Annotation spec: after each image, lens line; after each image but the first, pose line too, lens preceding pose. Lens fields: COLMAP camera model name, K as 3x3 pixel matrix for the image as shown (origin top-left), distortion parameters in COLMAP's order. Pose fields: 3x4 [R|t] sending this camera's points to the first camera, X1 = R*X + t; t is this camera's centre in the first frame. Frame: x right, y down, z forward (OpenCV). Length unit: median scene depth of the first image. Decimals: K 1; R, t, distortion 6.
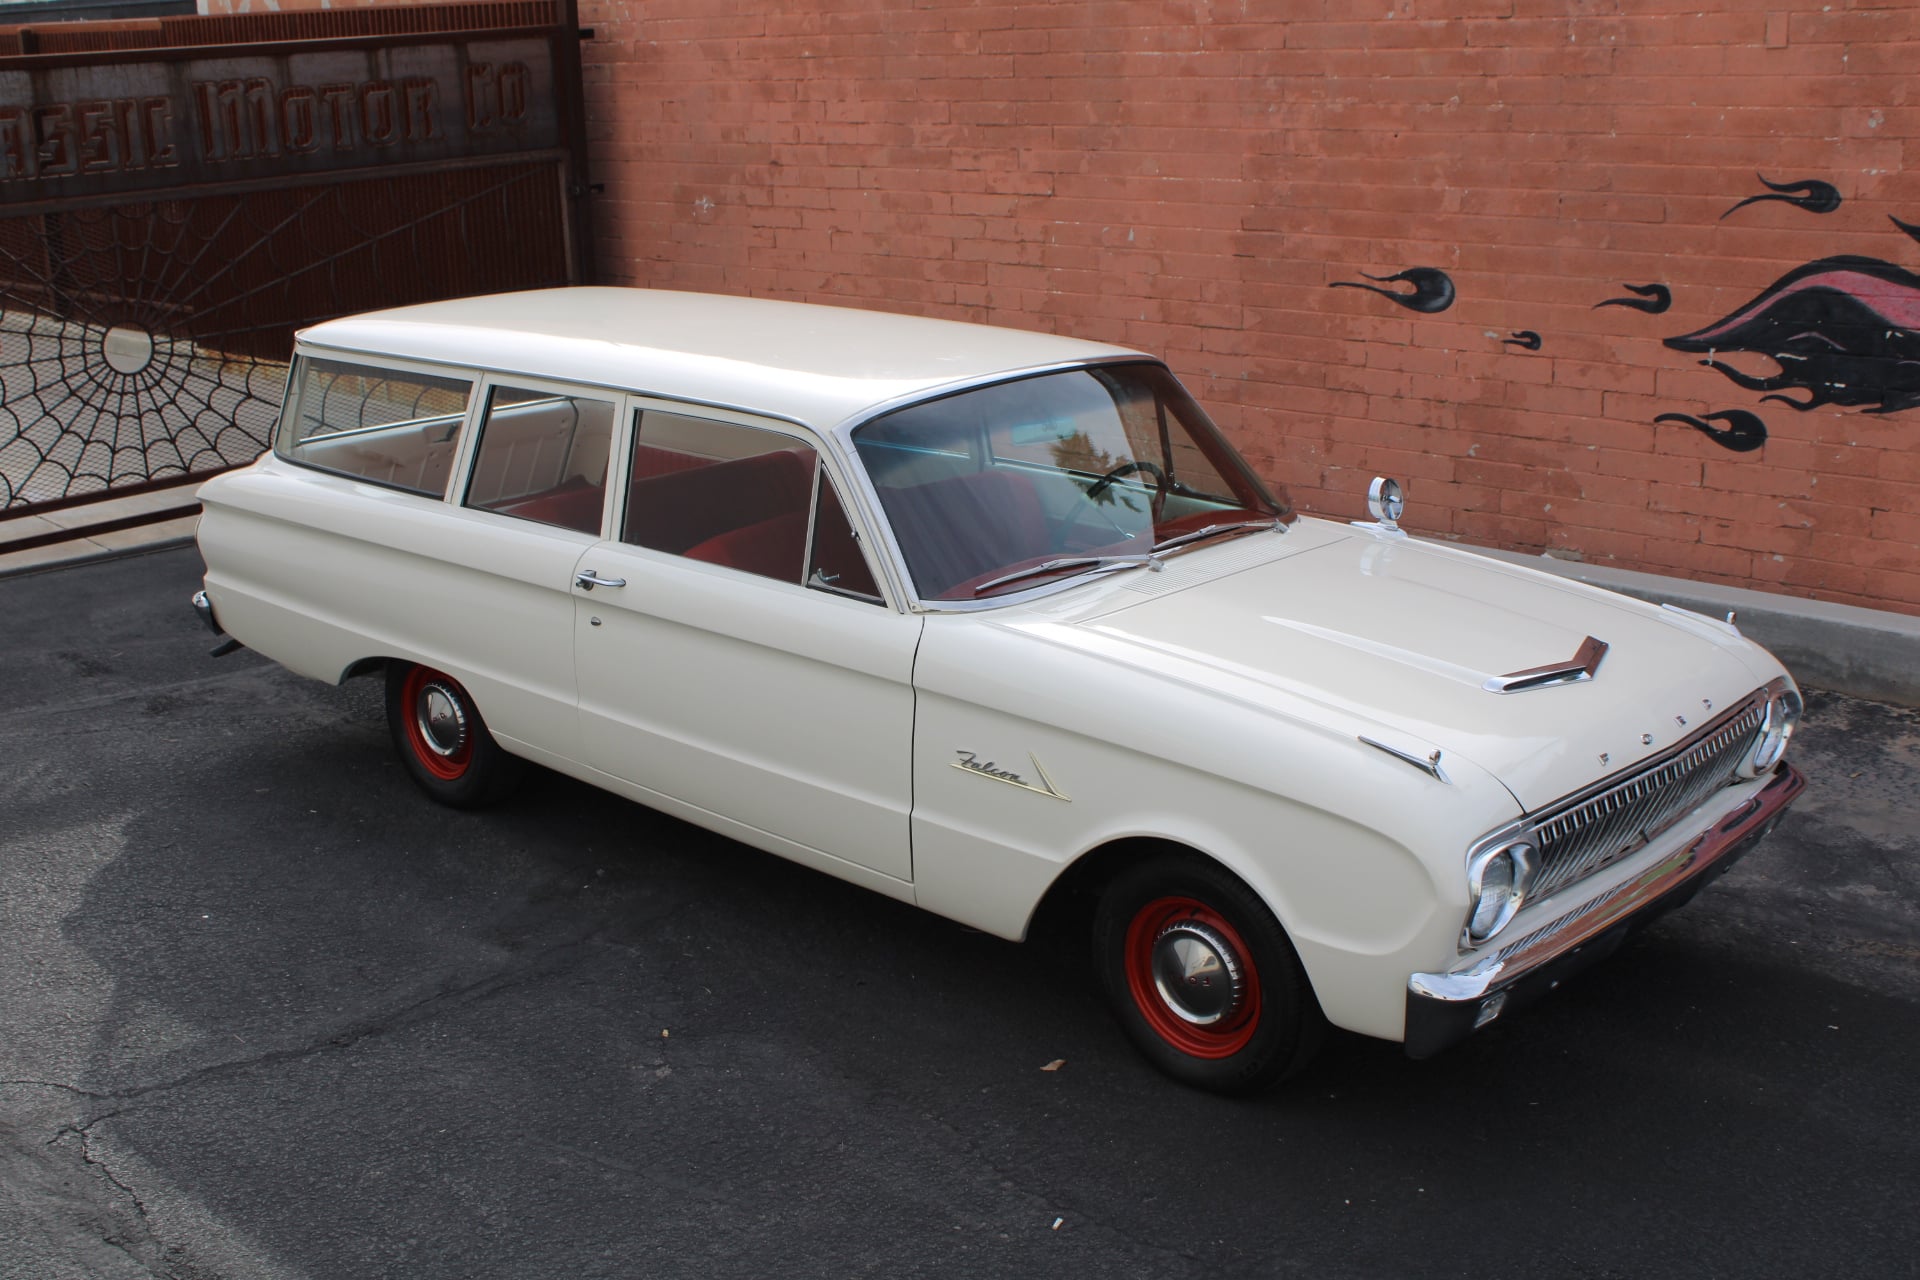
lens RADIAL K [[2227.4, 0, 954.2], [0, 2227.4, 620.5], [0, 0, 1]] dist [-0.051427, 0.000000]
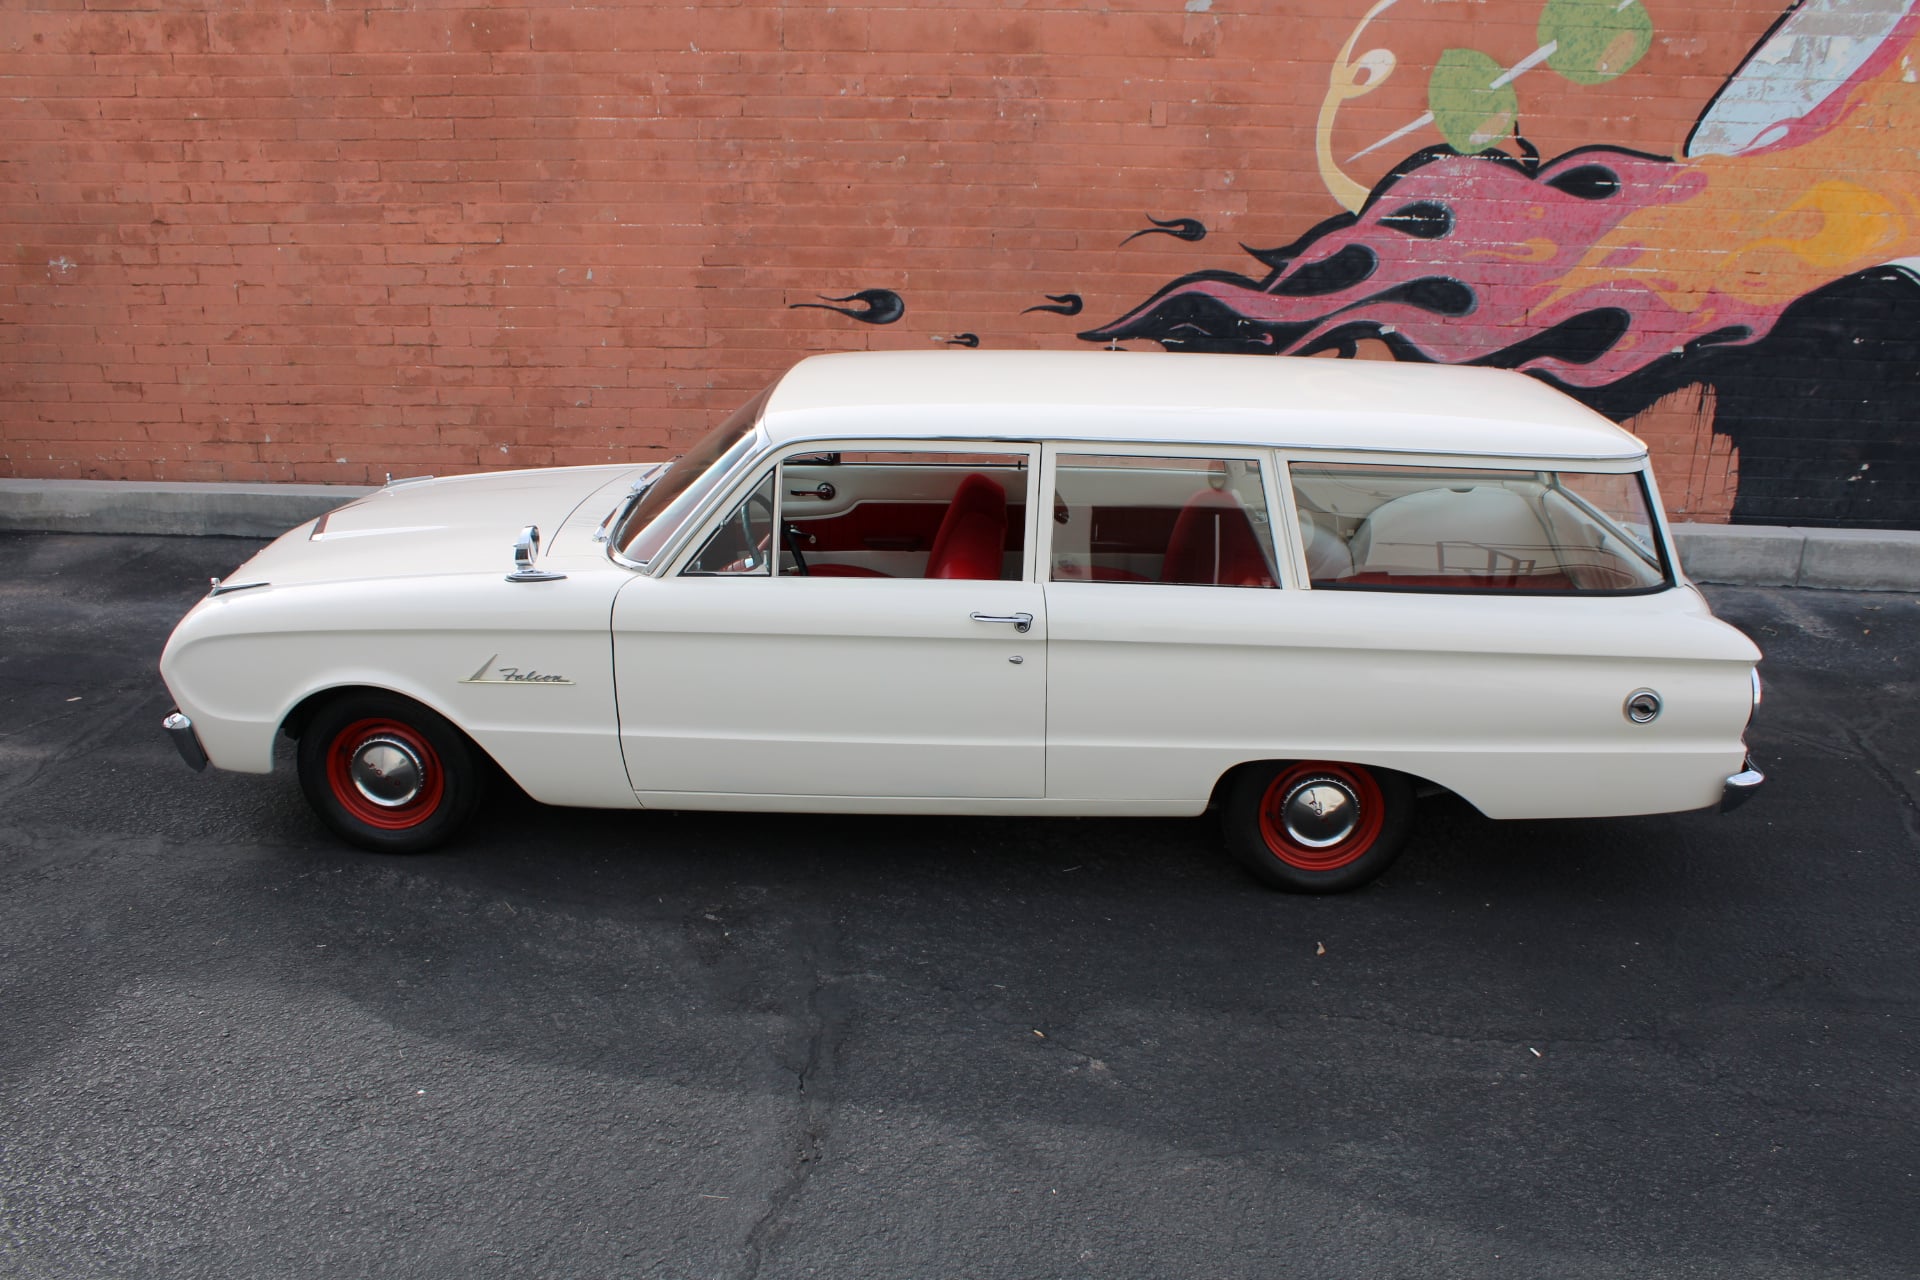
lens RADIAL K [[1588.0, 0, 960.8], [0, 1588.0, 645.7], [0, 0, 1]] dist [-0.161111, 0.146963]
pose [[0.747149, -0.181765, 0.639319, -0.366255], [0.136180, 0.983338, 0.120424, -0.058181], [-0.650556, -0.002912, 0.759453, 0.269292]]
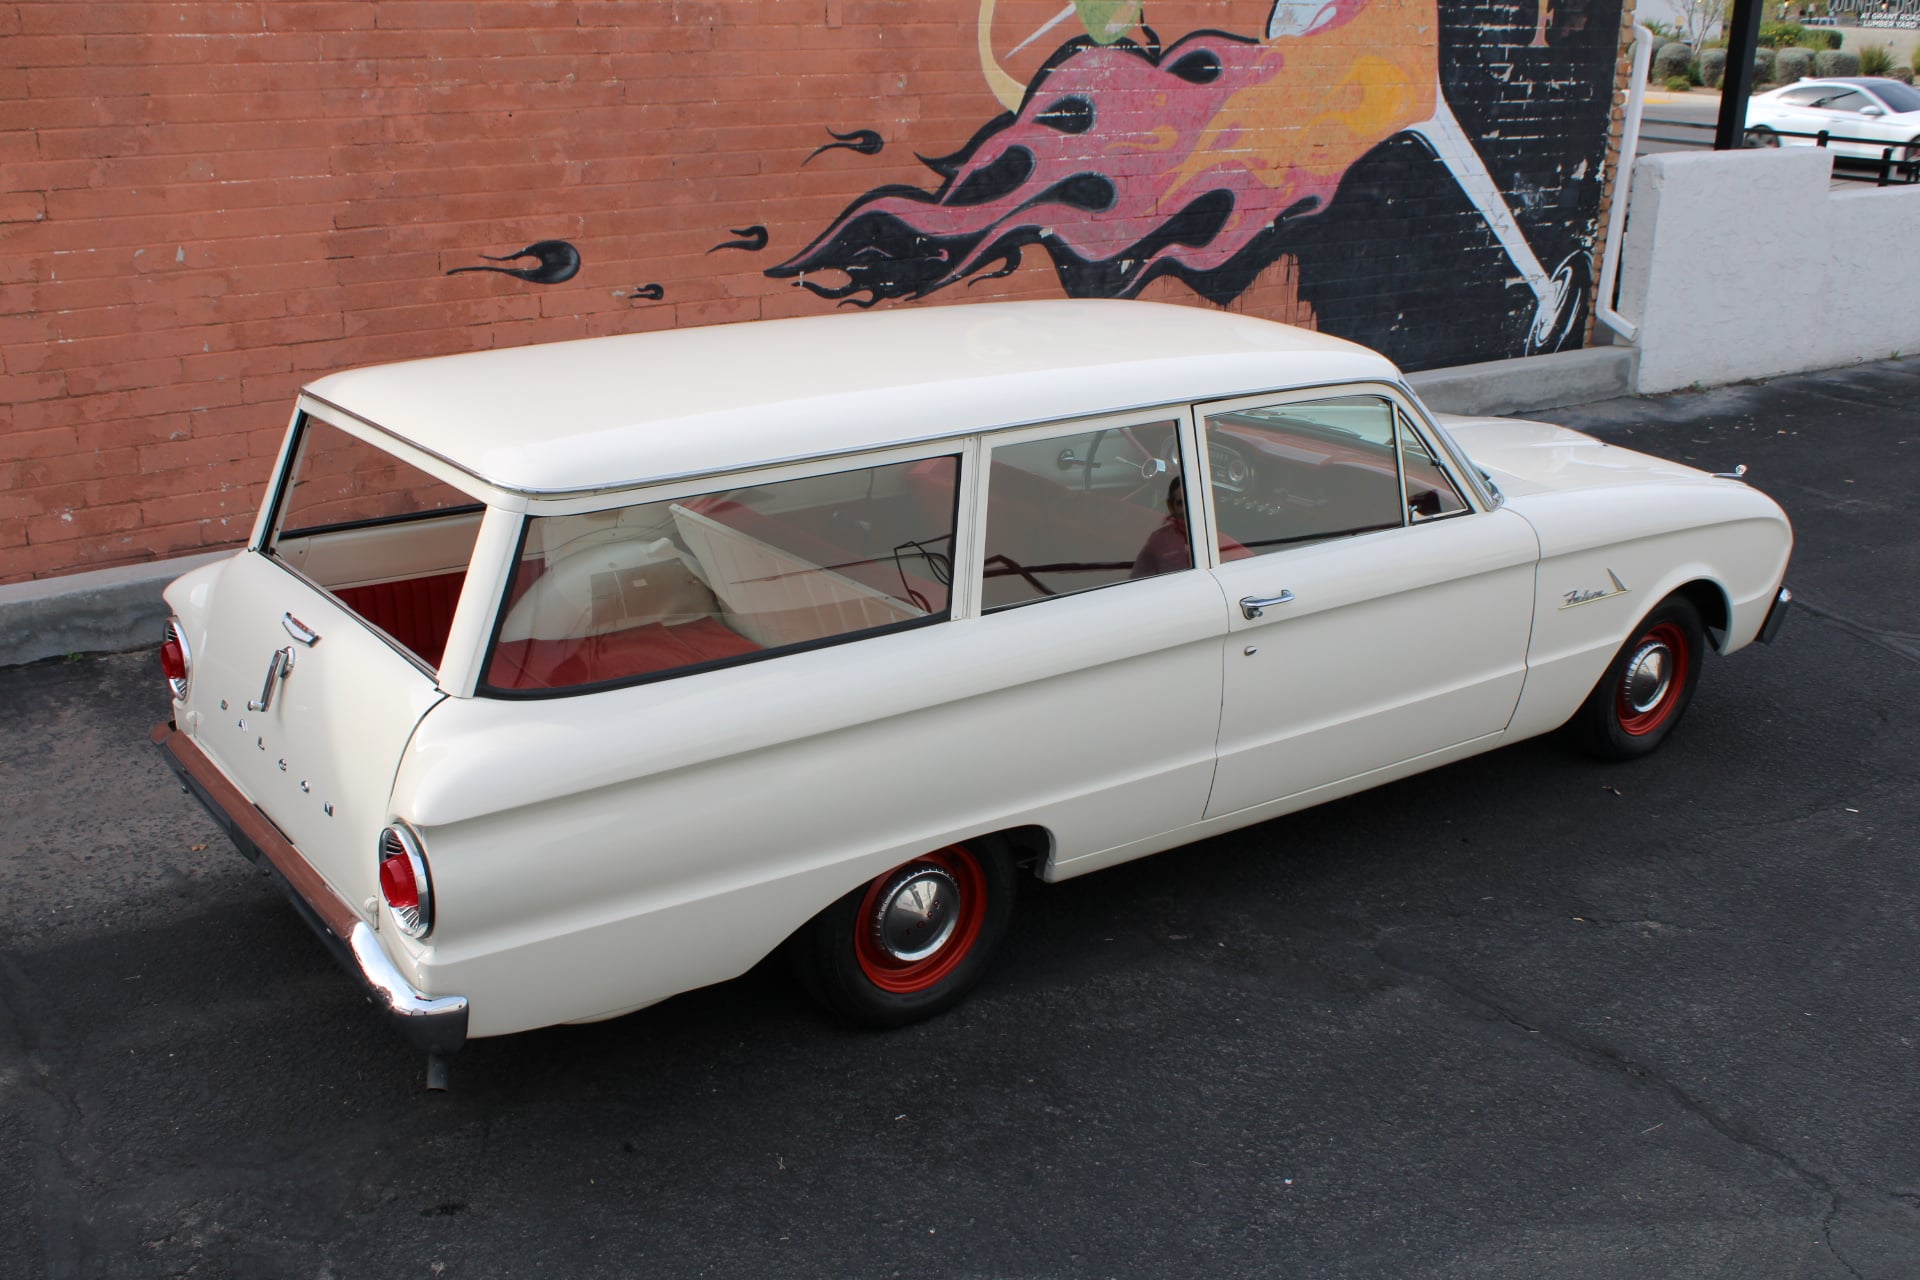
lens RADIAL K [[1880.7, 0, 931.6], [0, 1880.7, 628.6], [0, 0, 1]] dist [-0.088788, 0.000000]
pose [[0.195139, -0.288750, 0.937307, -0.612562], [0.240234, 0.940639, 0.239761, -0.151862], [-0.950899, 0.178386, 0.252923, 0.629445]]
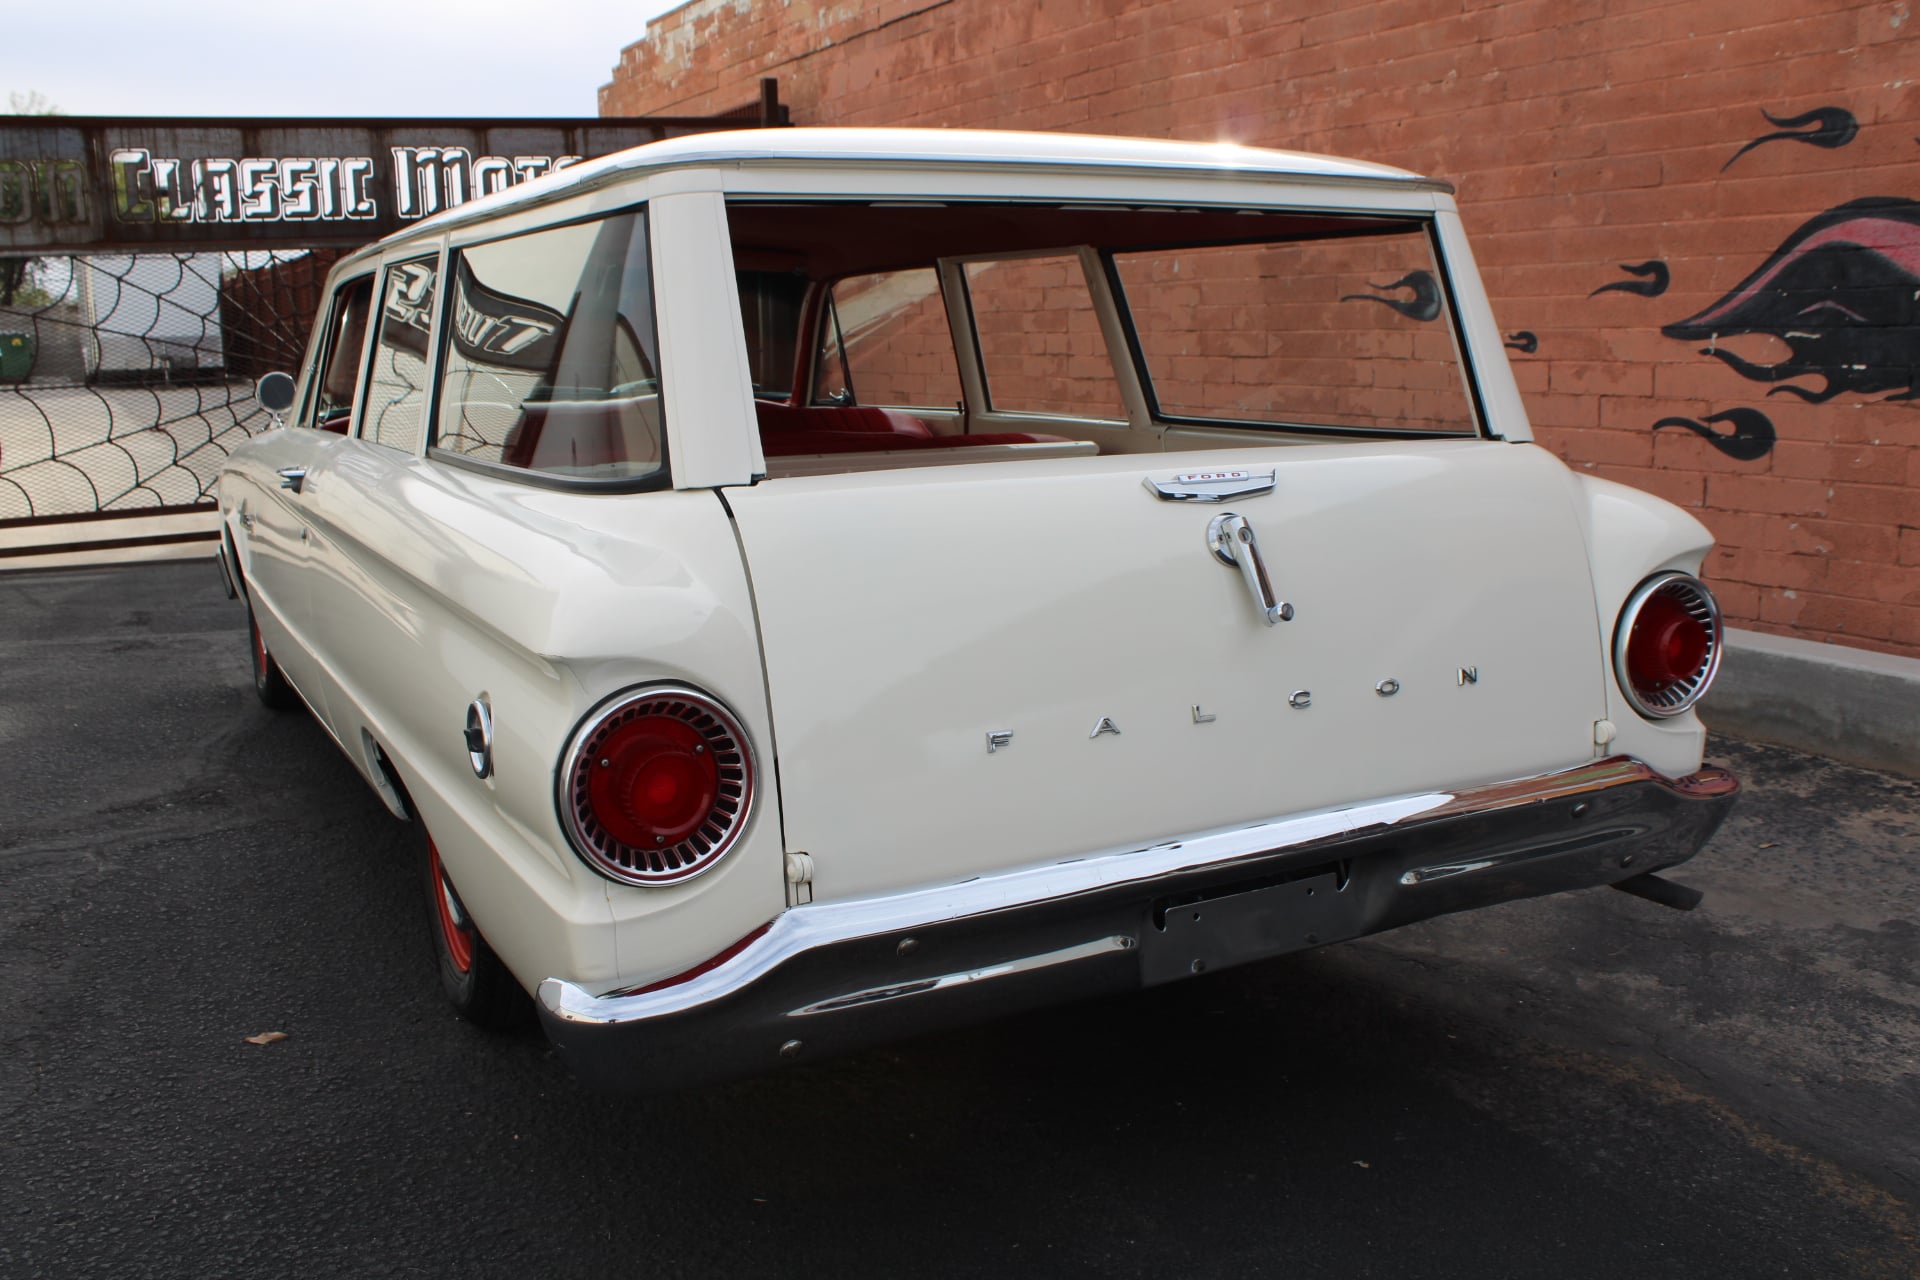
lens RADIAL K [[1743.4, 0, 950.8], [0, 1743.4, 639.3], [0, 0, 1]] dist [-0.107520, 0.066690]
pose [[0.949443, 0.063557, -0.307439, 0.247944], [-0.087380, 0.994095, -0.064338, 0.047995], [0.301535, 0.087949, 0.949390, 0.296697]]
